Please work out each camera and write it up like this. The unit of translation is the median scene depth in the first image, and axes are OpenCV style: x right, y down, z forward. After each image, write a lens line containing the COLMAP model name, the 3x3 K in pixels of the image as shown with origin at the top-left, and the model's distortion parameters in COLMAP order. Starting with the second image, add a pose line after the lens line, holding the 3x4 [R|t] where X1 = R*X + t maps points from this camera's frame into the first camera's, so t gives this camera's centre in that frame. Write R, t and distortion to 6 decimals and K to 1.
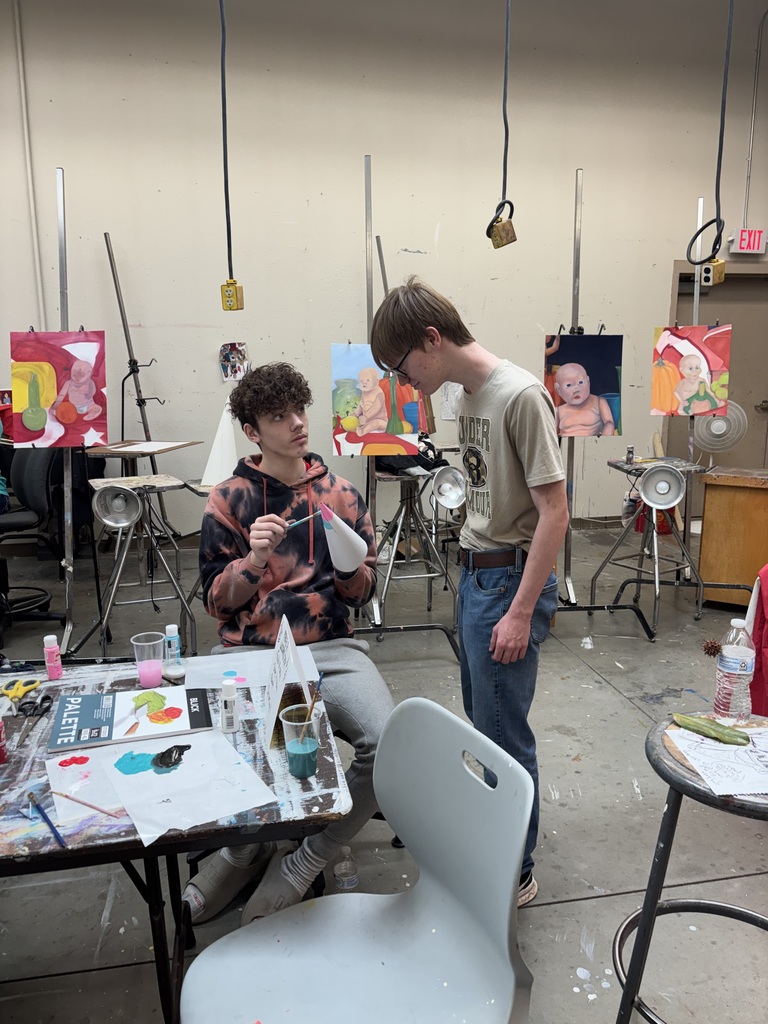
lens RADIAL K [[797.6, 0, 372.4], [0, 797.6, 533.9], [0, 0, 1]] dist [0.040706, -0.016898]
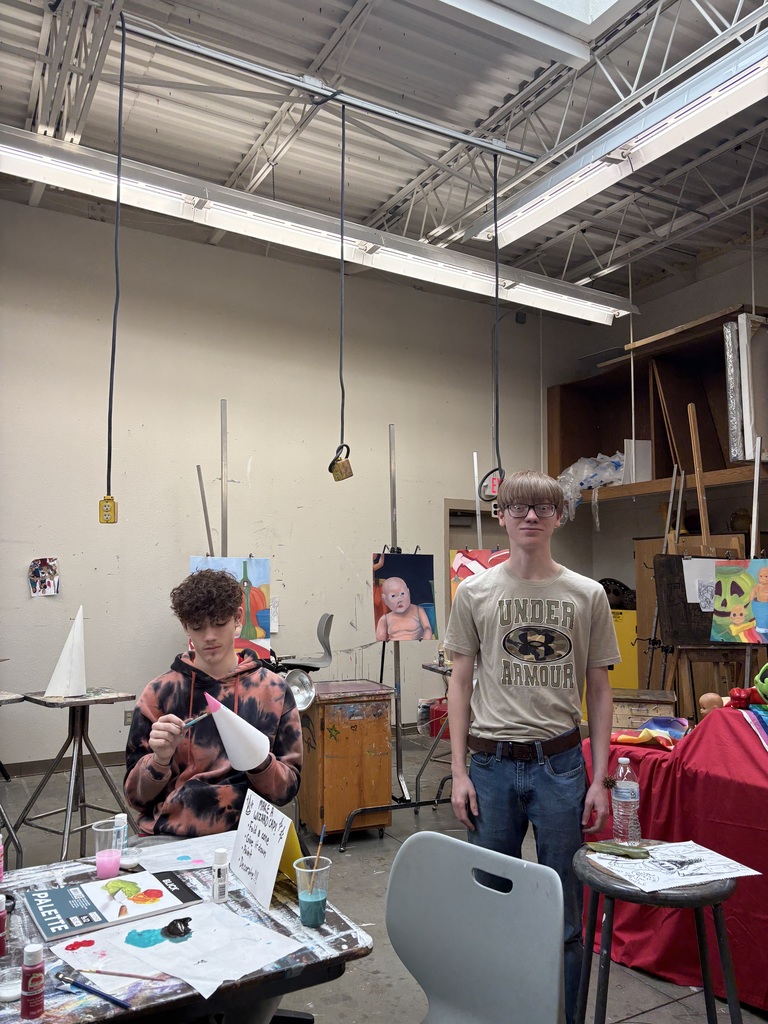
lens RADIAL K [[797.6, 0, 384.8], [0, 797.6, 510.7], [0, 0, 1]] dist [0.040706, -0.016898]
pose [[0.950048, 0.034868, 0.310151, -0.209653], [0.060438, 0.954376, -0.292427, 0.052338], [-0.306197, 0.296564, 0.904596, -0.112261]]
